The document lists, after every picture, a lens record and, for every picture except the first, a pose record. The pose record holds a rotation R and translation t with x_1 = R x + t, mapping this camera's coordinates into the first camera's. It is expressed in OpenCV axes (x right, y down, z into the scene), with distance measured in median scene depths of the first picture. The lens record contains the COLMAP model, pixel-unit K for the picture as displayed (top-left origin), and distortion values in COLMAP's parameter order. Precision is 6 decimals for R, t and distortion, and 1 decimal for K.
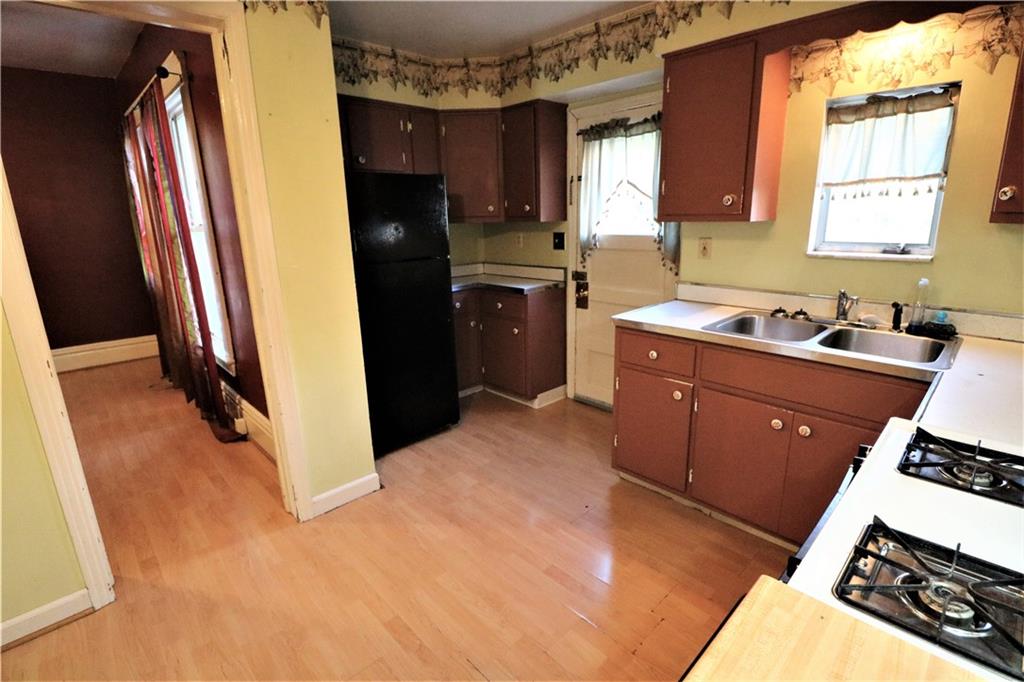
lens RADIAL K [[483.7, 0, 509.4], [0, 483.7, 339.7], [0, 0, 1]] dist [-0.018079, -0.003394]
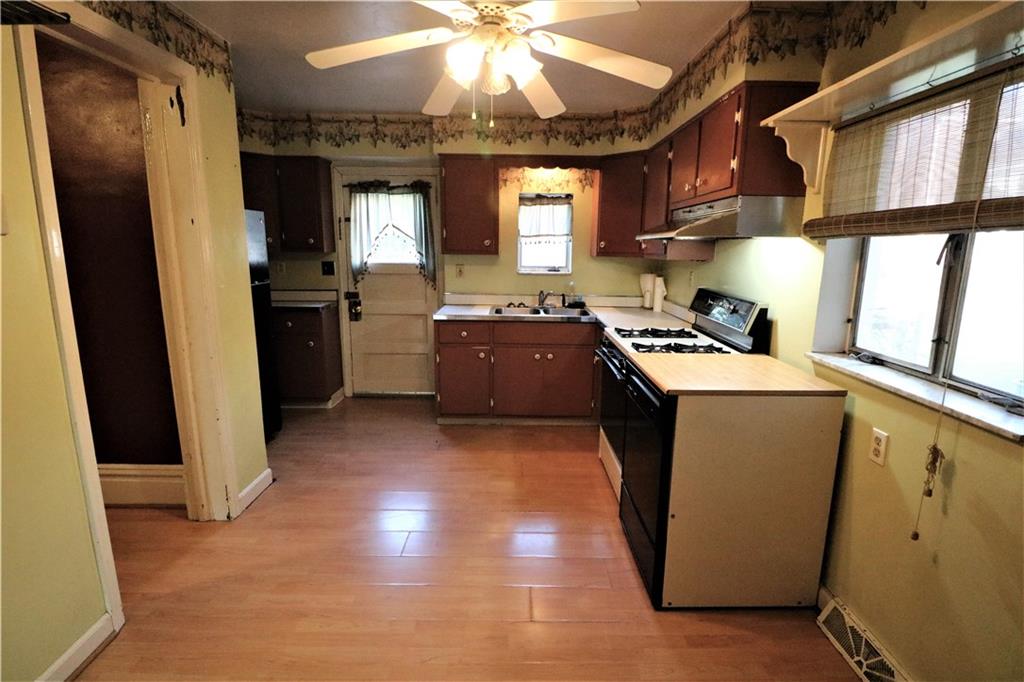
lens RADIAL K [[483.7, 0, 515.2], [0, 483.7, 337.7], [0, 0, 1]] dist [-0.018079, -0.003394]
pose [[0.691072, -0.103186, 0.715383, -0.573678], [0.153348, 0.988156, -0.005606, 0.060204], [-0.706332, 0.113576, 0.698710, -0.205427]]
